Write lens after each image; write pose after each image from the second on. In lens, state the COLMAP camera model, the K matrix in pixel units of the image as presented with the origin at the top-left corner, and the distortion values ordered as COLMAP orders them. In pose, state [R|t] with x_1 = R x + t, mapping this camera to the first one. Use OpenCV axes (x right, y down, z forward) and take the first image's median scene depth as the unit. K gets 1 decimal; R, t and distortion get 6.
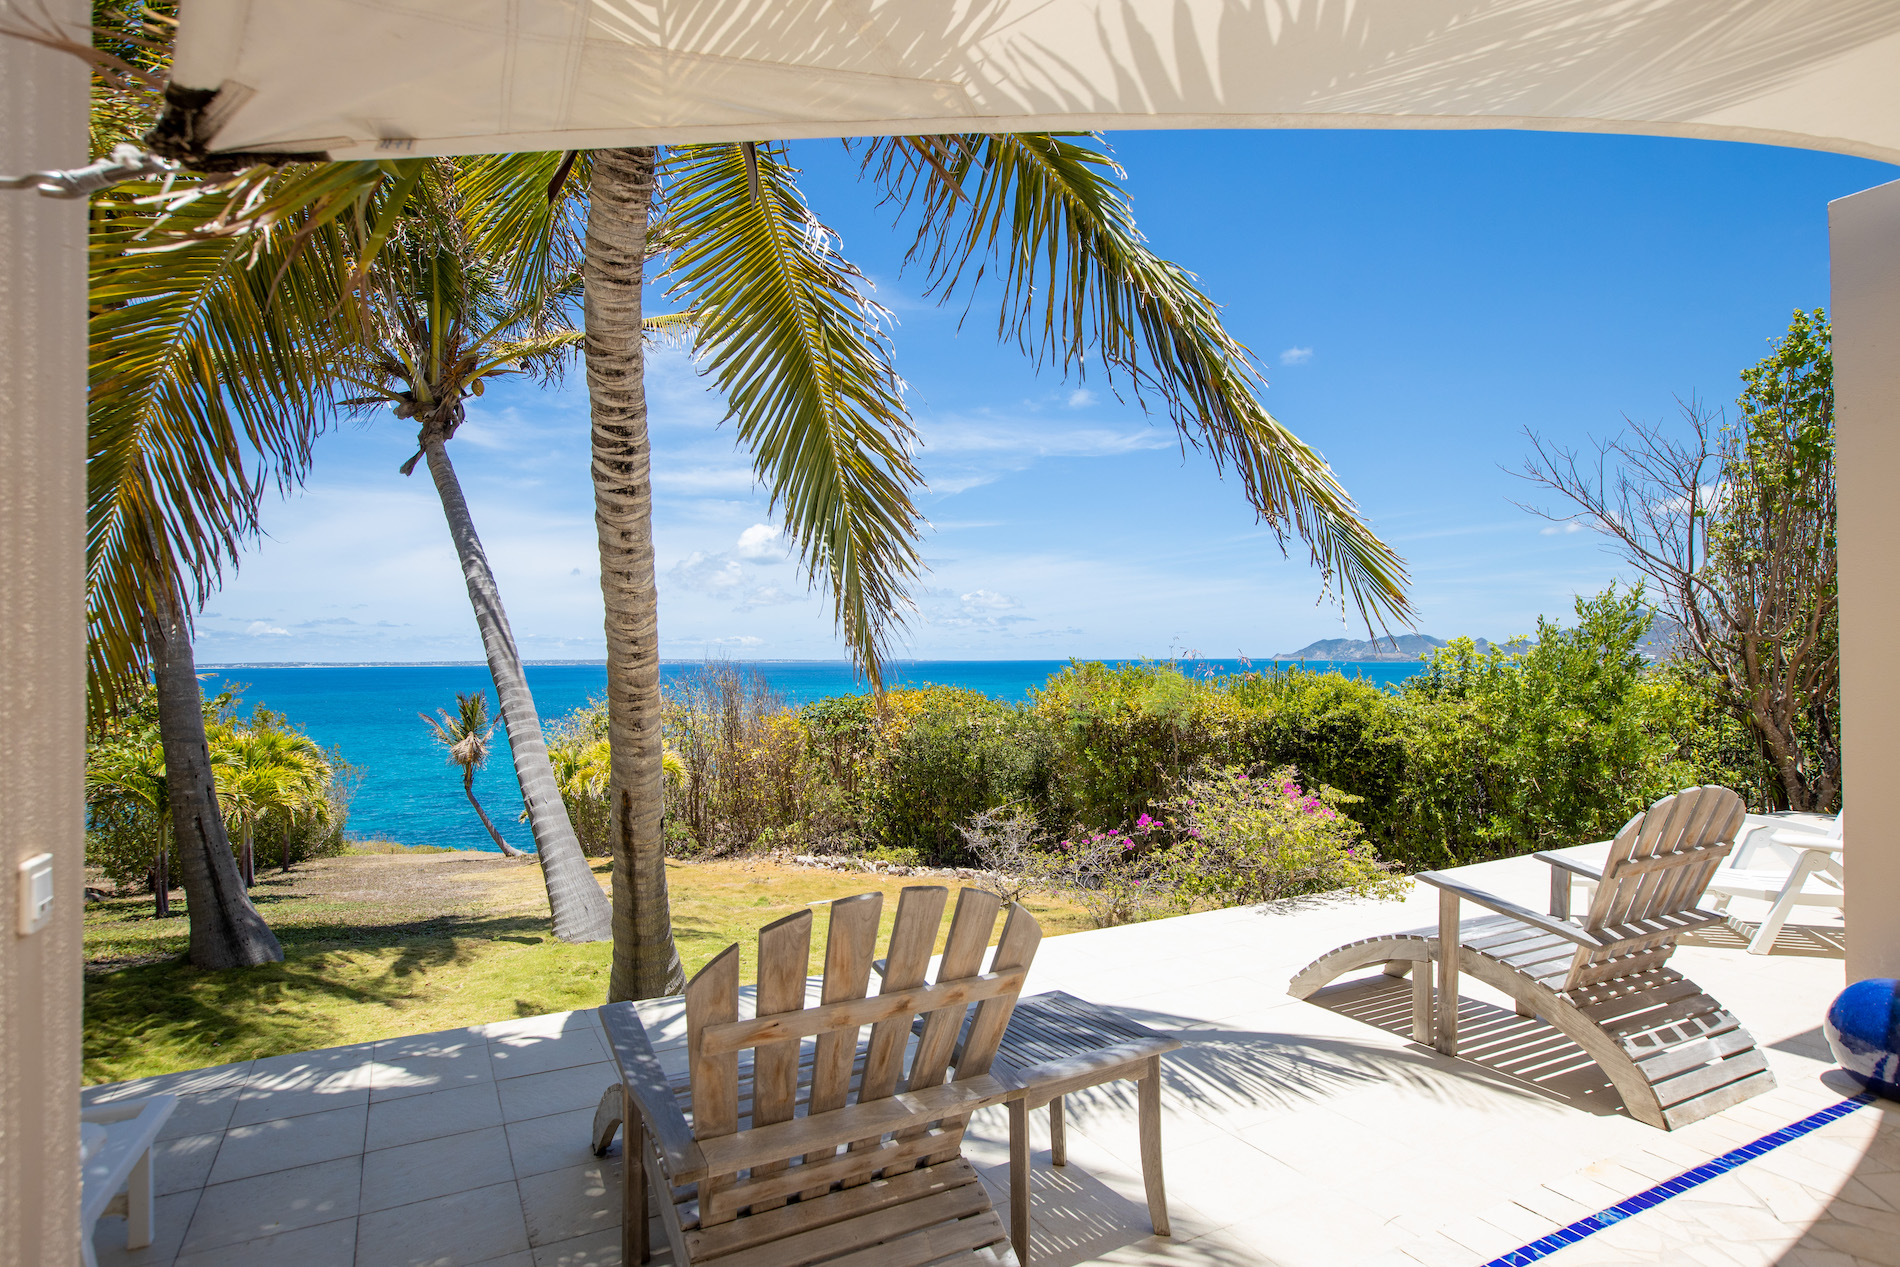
lens RADIAL K [[1039.5, 0, 945.8], [0, 1039.5, 648.5], [0, 0, 1]] dist [-0.054242, 0.040471]
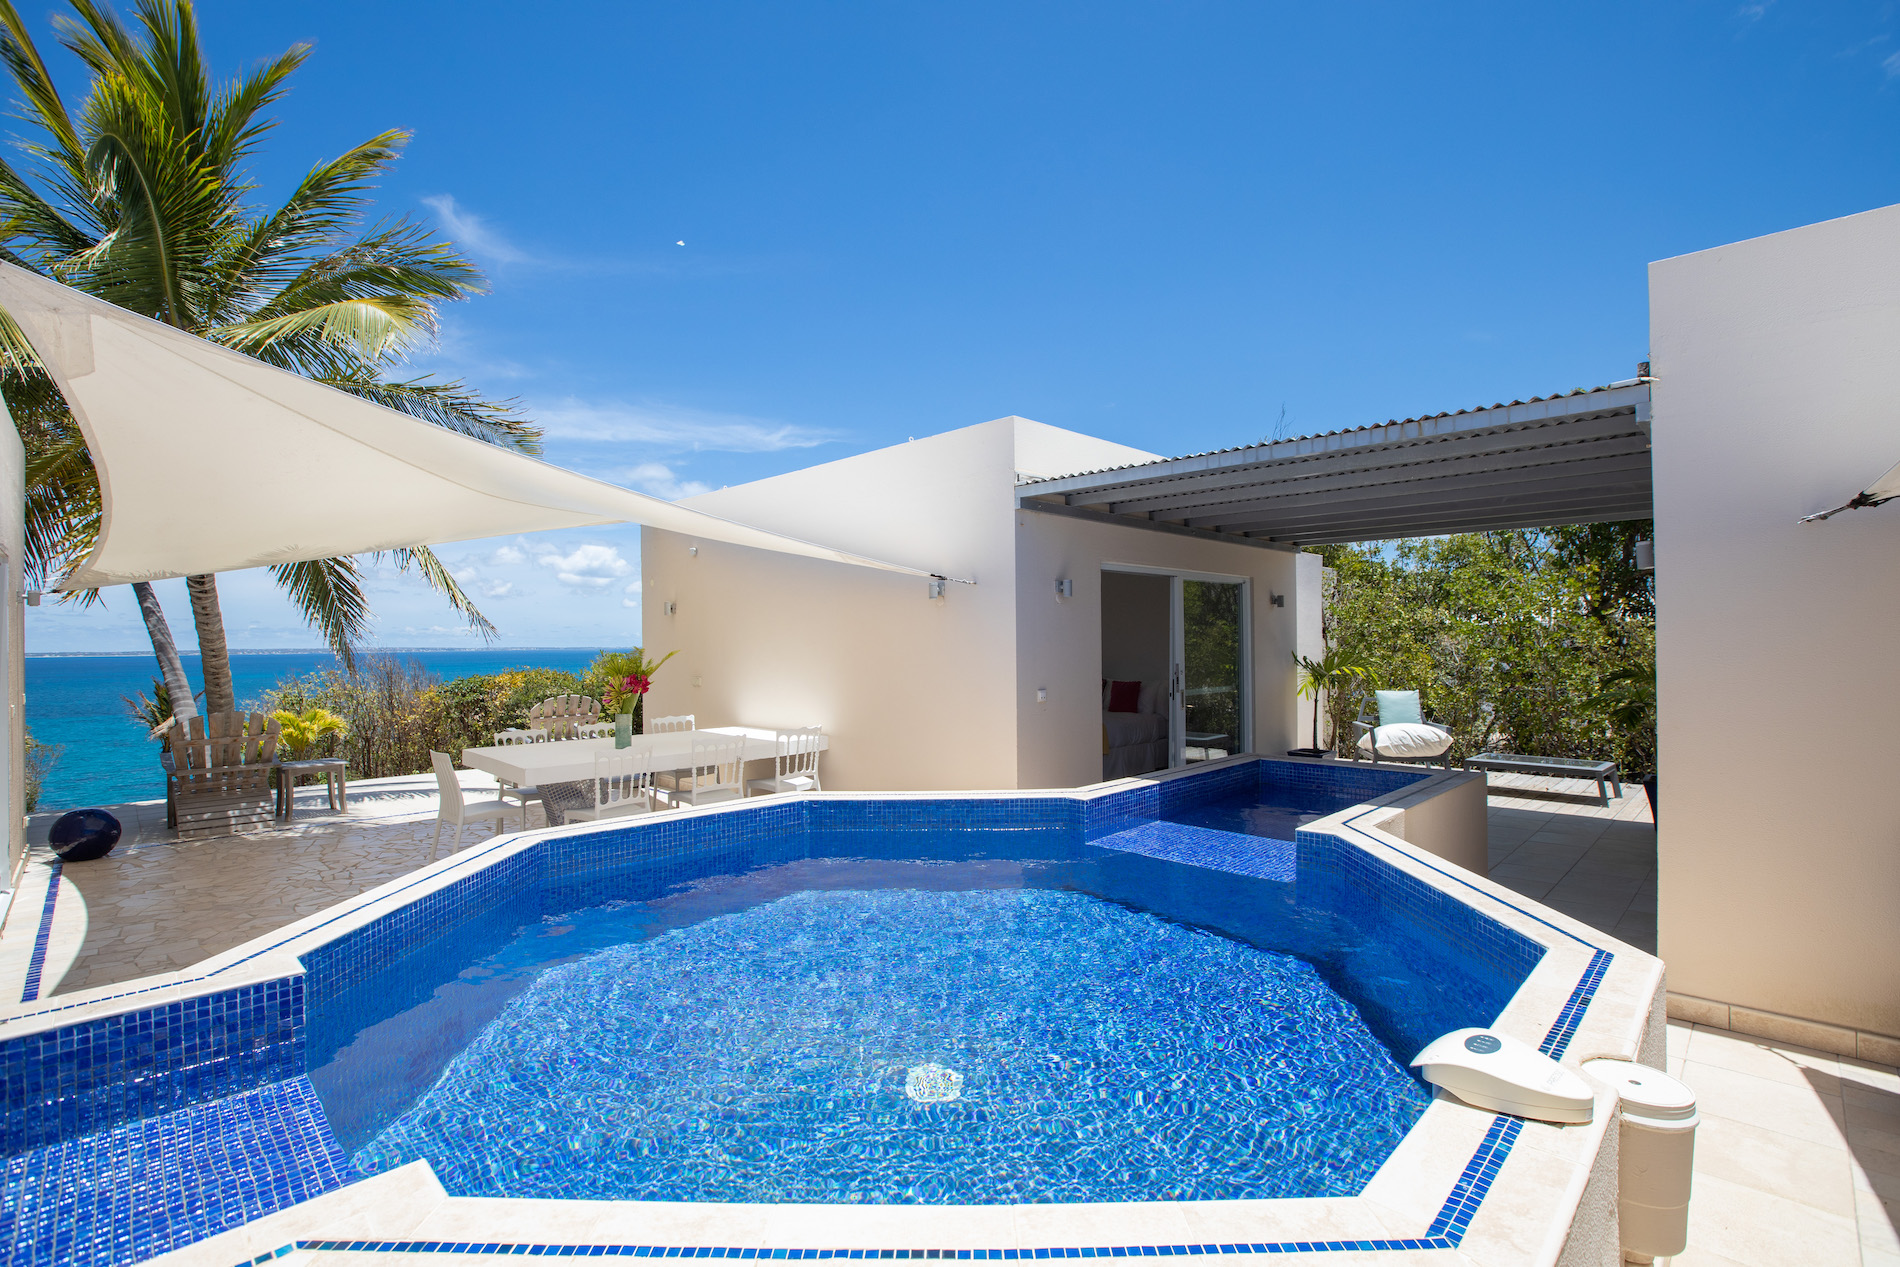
lens RADIAL K [[875.9, 0, 953.7], [0, 875.9, 640.6], [0, 0, 1]] dist [-0.055630, 0.022506]
pose [[0.953960, -0.001906, 0.299928, 0.290183], [0.000499, 0.999989, 0.004767, -0.014480], [-0.299934, -0.004398, 0.953950, -0.544936]]
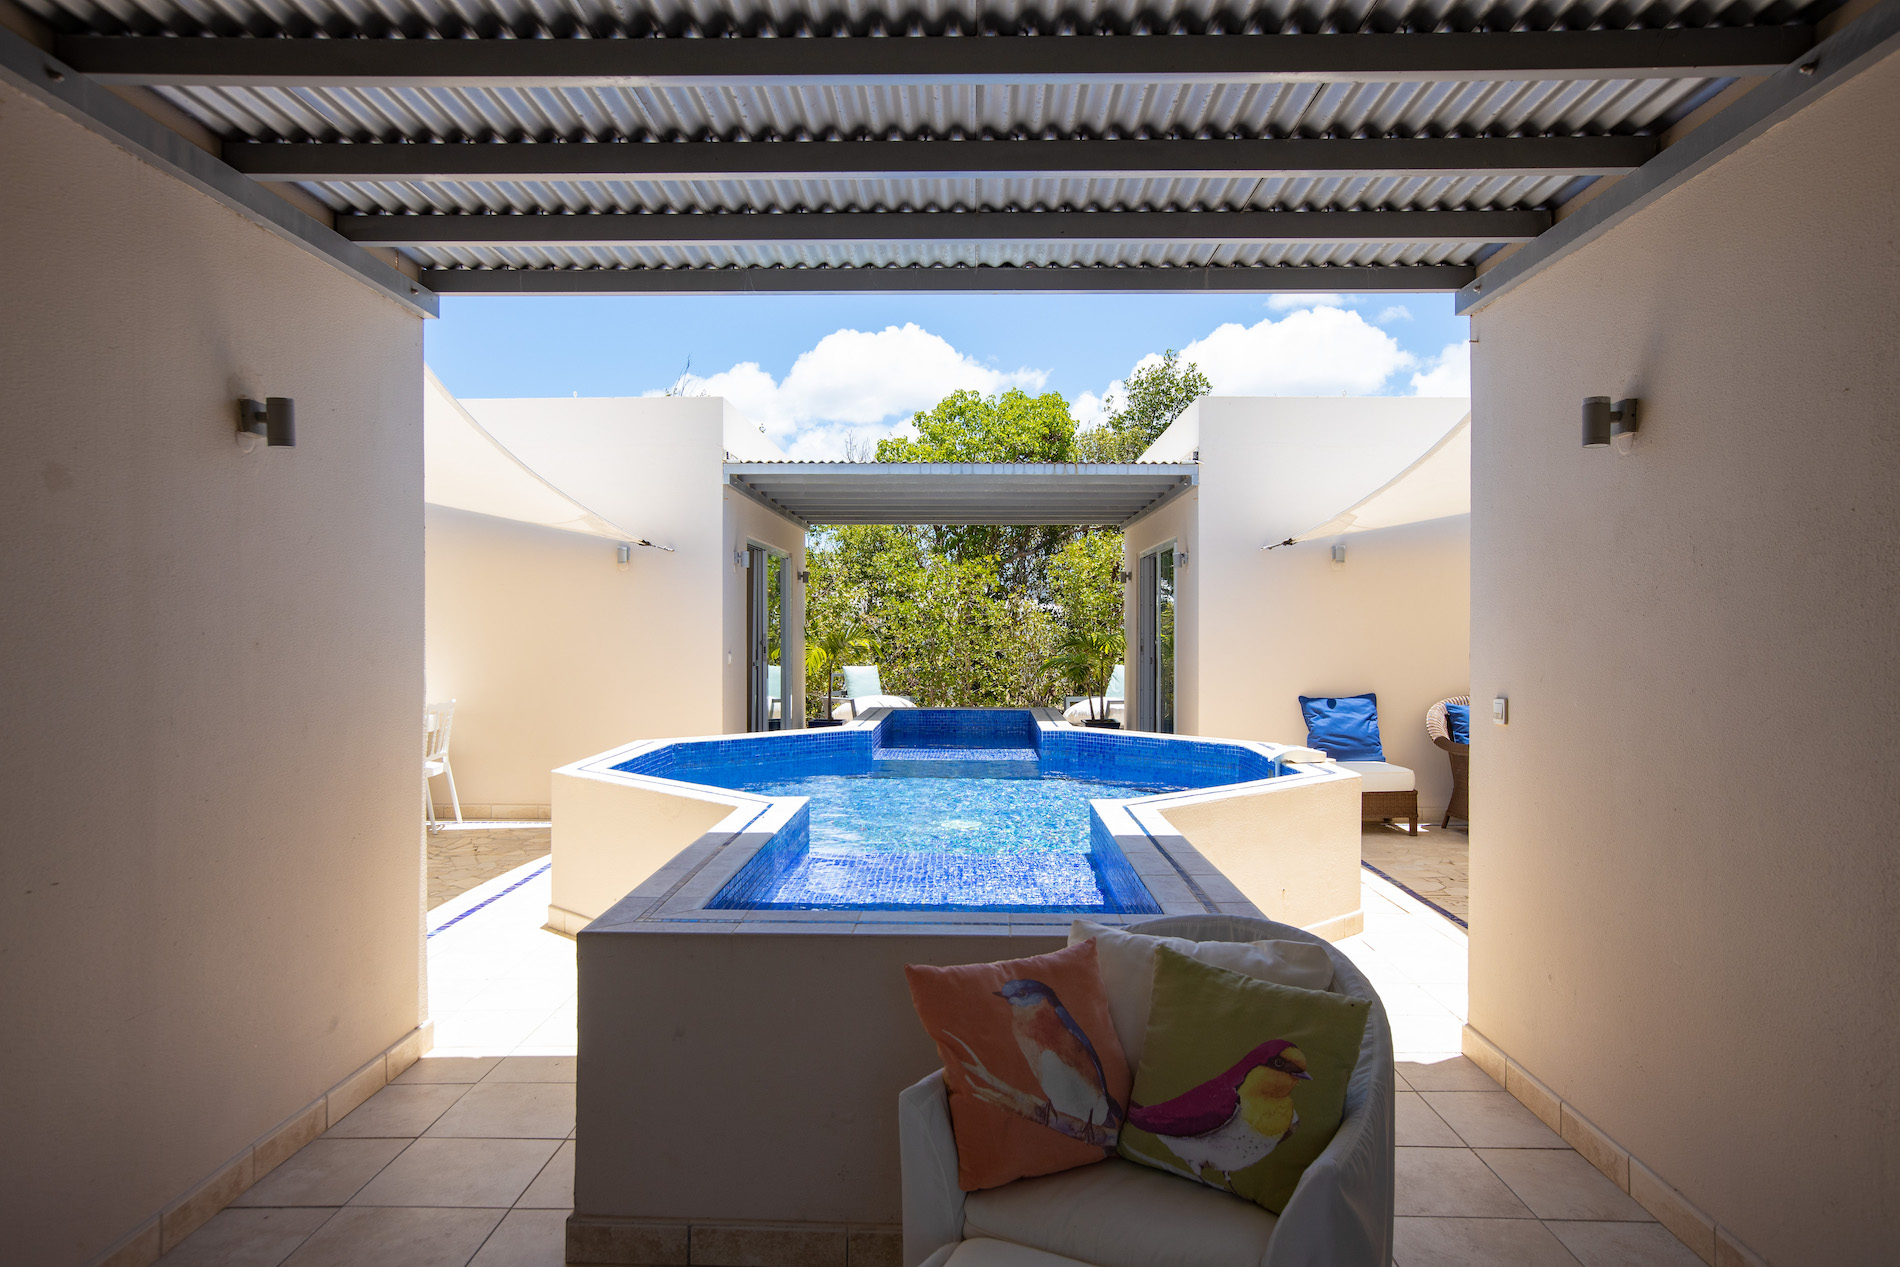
lens RADIAL K [[1259.2, 0, 950.0], [0, 1259.2, 633.5], [0, 0, 1]] dist [-0.001691, -0.000165]
pose [[0.482076, 0.002740, 0.876125, -0.117531], [-0.011166, 0.999933, 0.003017, -0.000216], [-0.876058, -0.011238, 0.482074, -0.573319]]
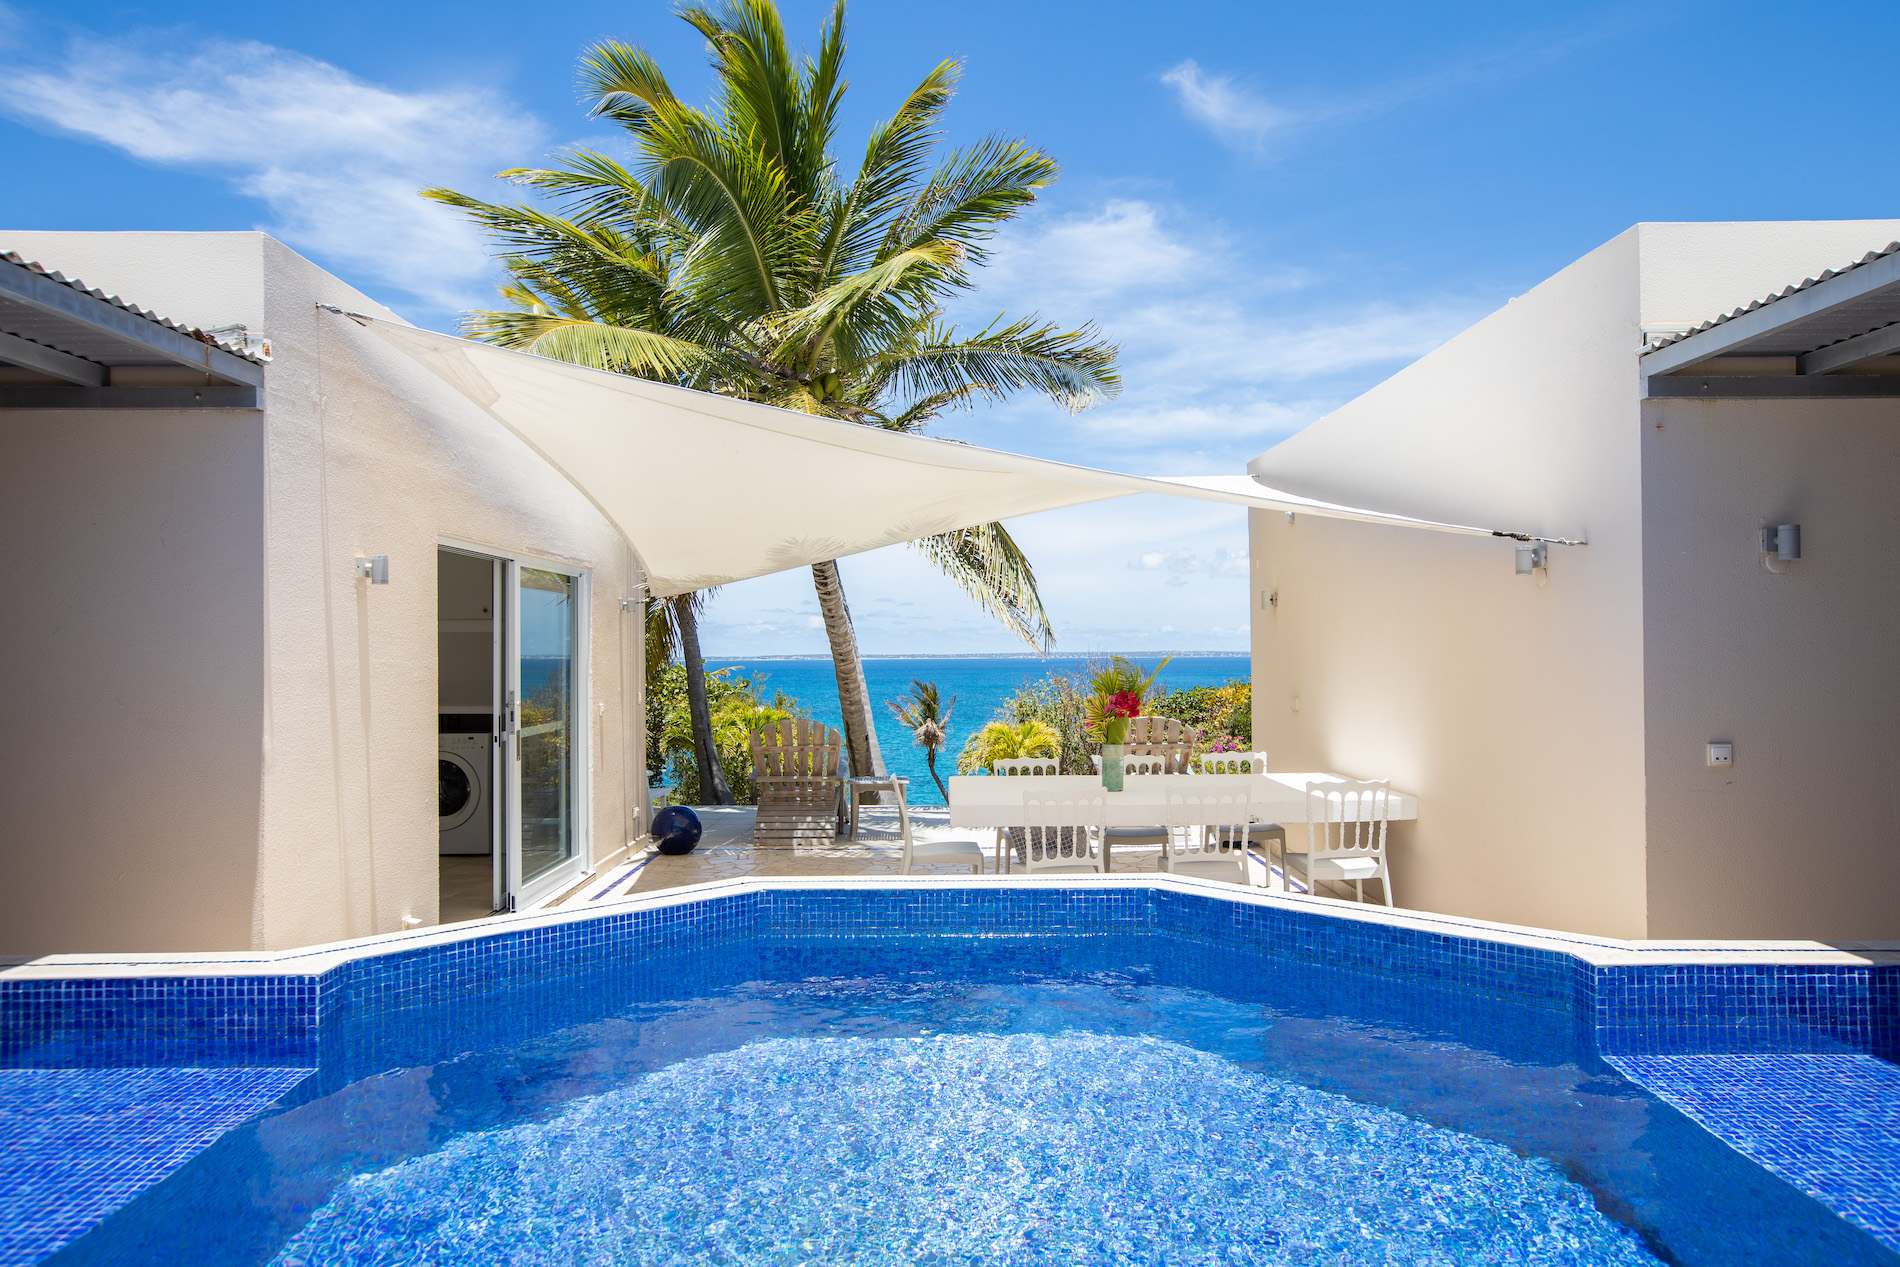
lens RADIAL K [[1221.2, 0, 950.0], [0, 1221.2, 633.5], [0, 0, 1]] dist [-0.036377, 0.055928]
pose [[0.888806, -0.004845, -0.458257, 0.447176], [0.003138, 0.999985, -0.004485, -0.015263], [0.458272, 0.002548, 0.888808, -0.504353]]
